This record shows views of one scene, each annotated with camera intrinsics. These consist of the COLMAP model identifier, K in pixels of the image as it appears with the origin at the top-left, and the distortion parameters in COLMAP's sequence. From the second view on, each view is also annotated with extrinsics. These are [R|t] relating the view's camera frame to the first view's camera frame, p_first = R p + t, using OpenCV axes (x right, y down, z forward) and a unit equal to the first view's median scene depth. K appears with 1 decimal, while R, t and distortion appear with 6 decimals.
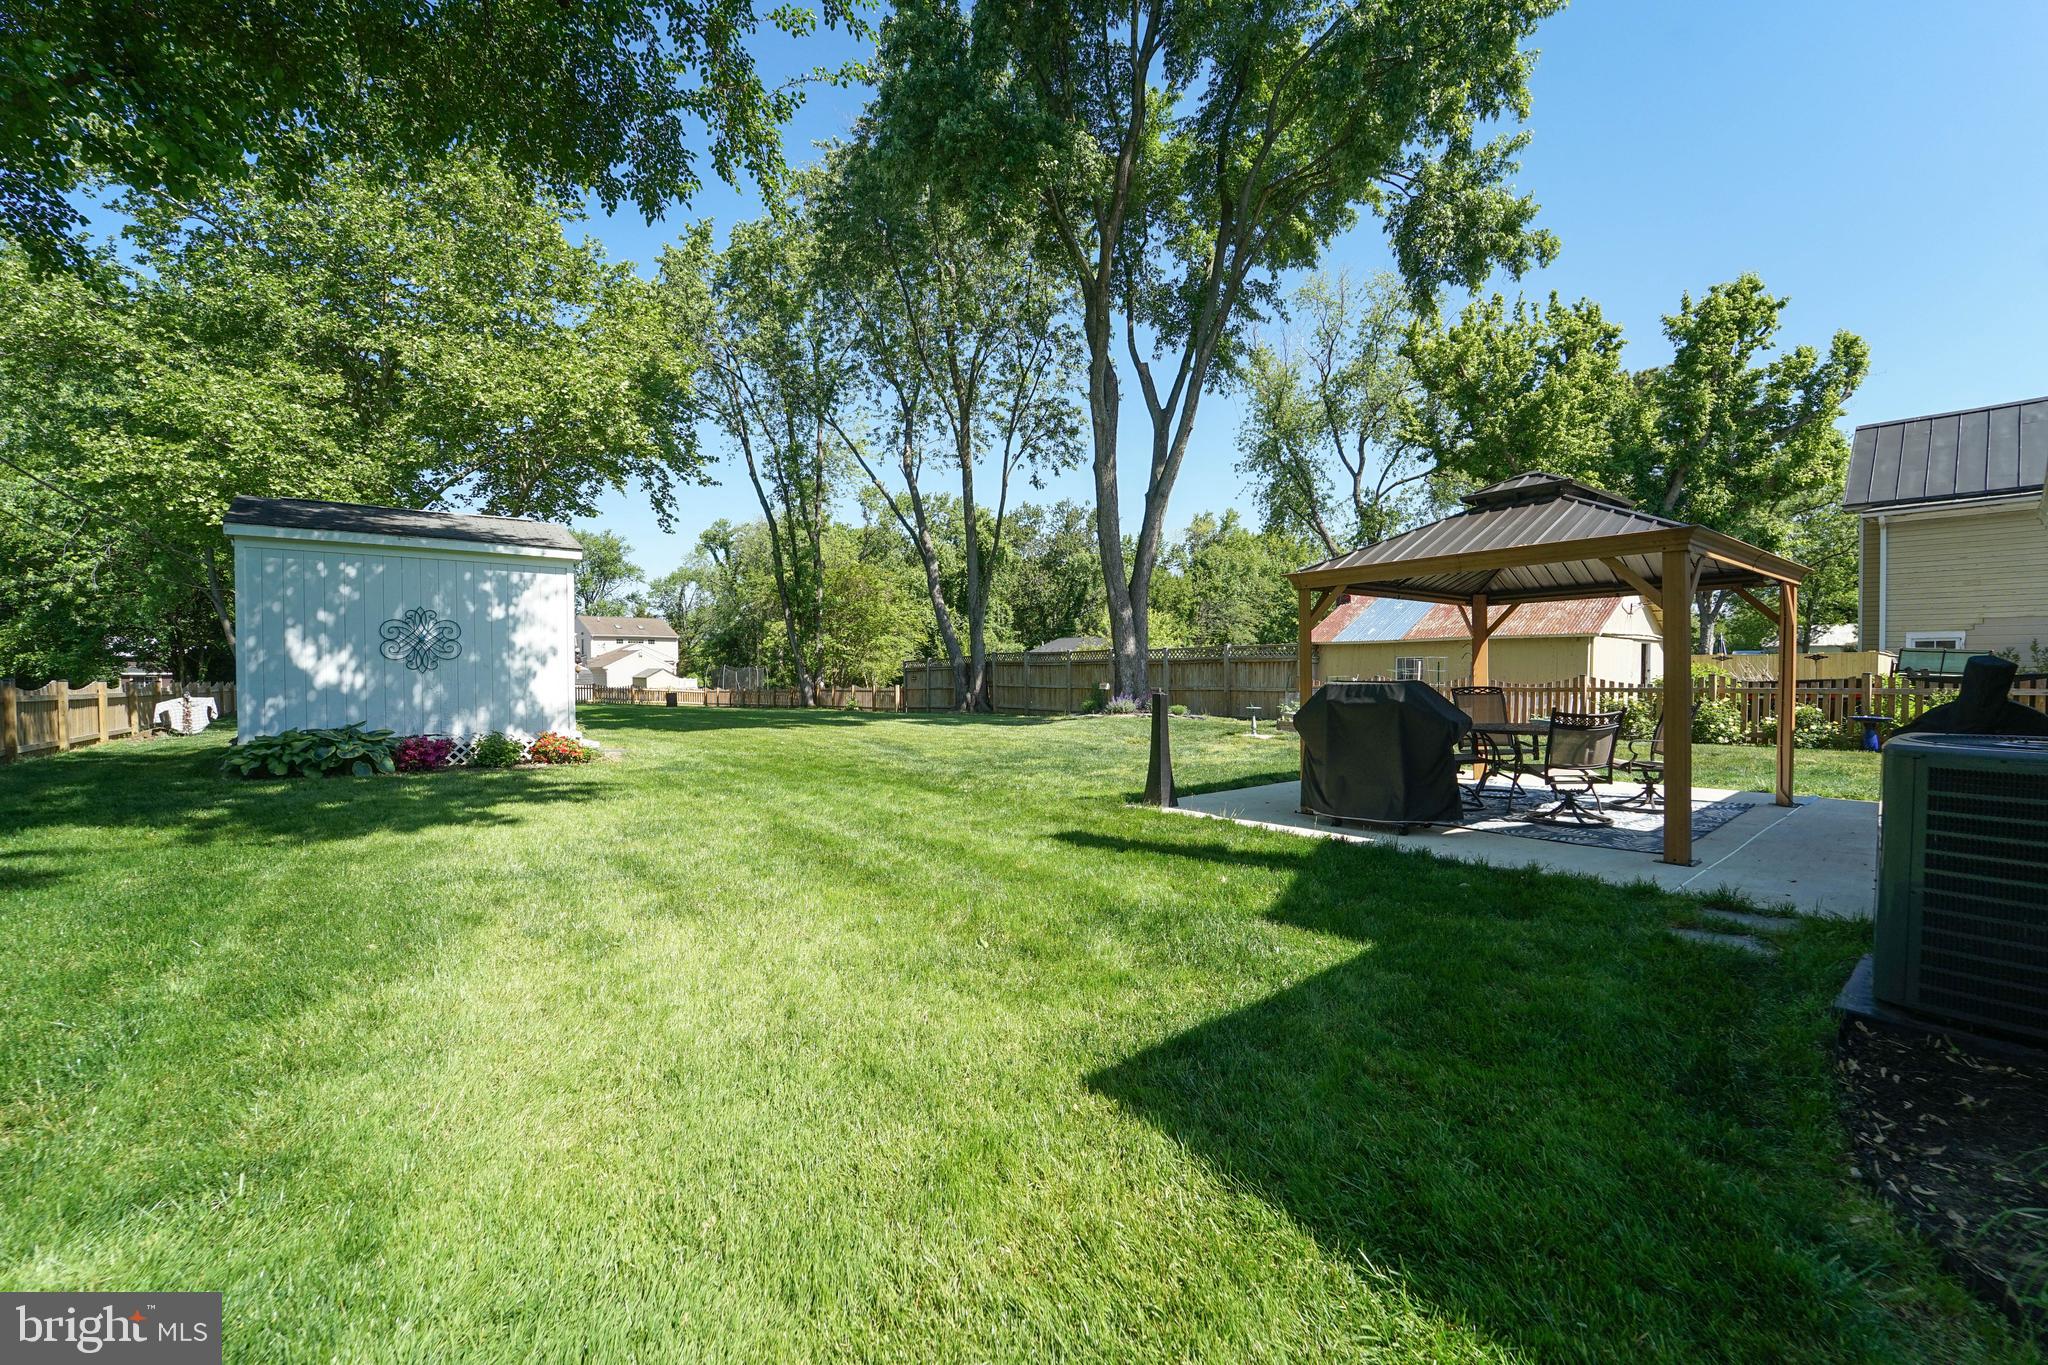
lens RADIAL K [[832.5, 0, 1036.5], [0, 832.5, 682.1], [0, 0, 1]] dist [-0.004737, -0.000442]
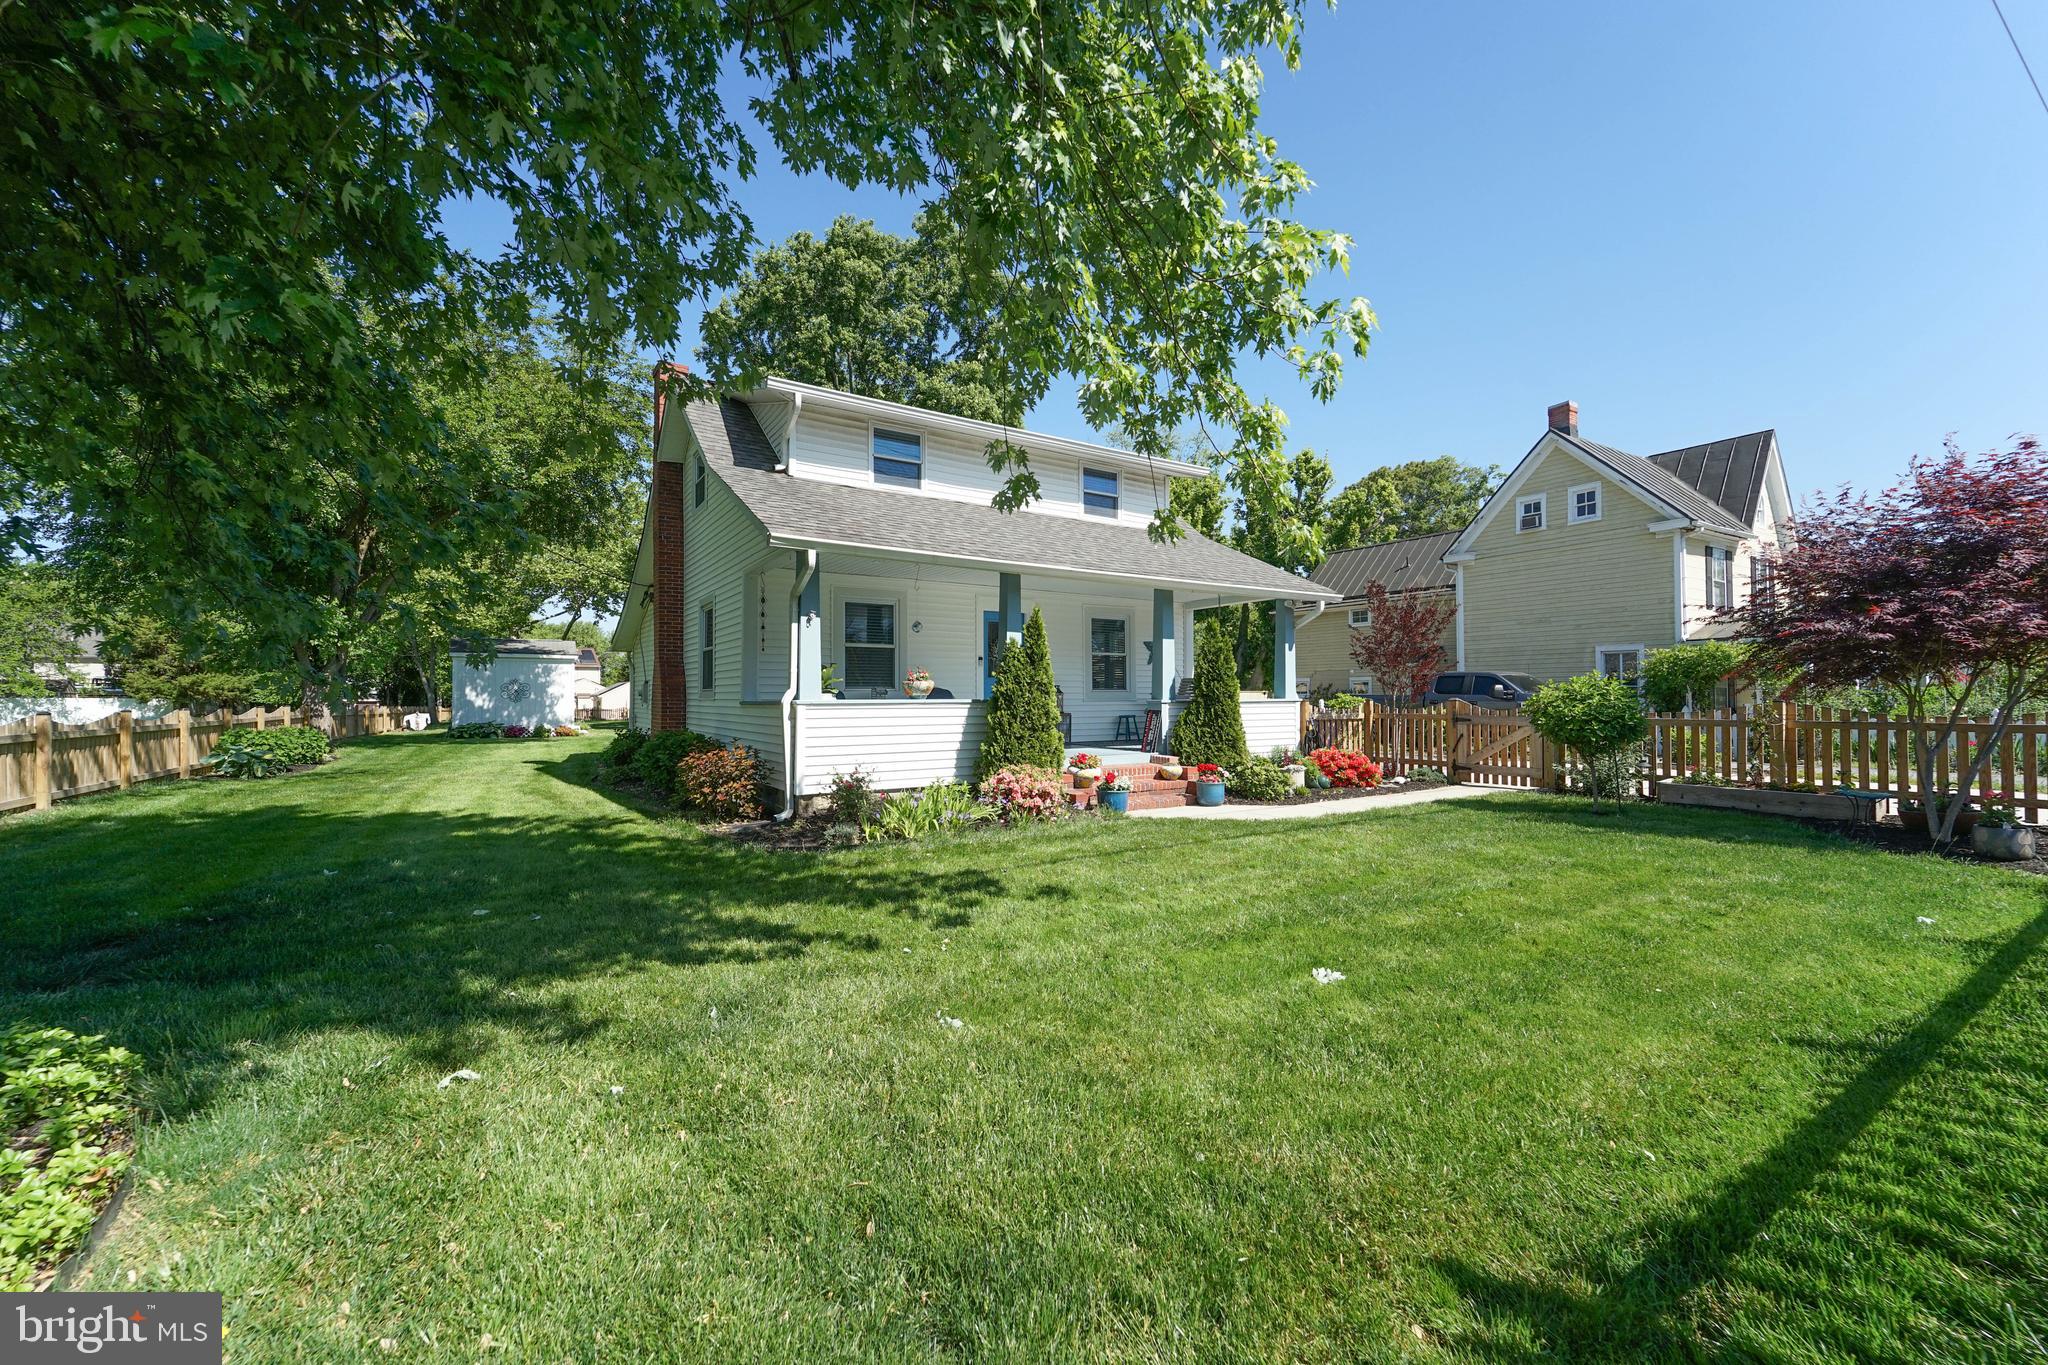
lens RADIAL K [[832.5, 0, 1101.1], [0, 832.5, 679.8], [0, 0, 1]] dist [-0.004737, -0.000442]
pose [[0.998522, -0.002948, -0.054276, 0.290412], [0.001293, 0.999534, -0.030508, -0.000423], [0.054341, 0.030393, 0.998060, -0.352800]]
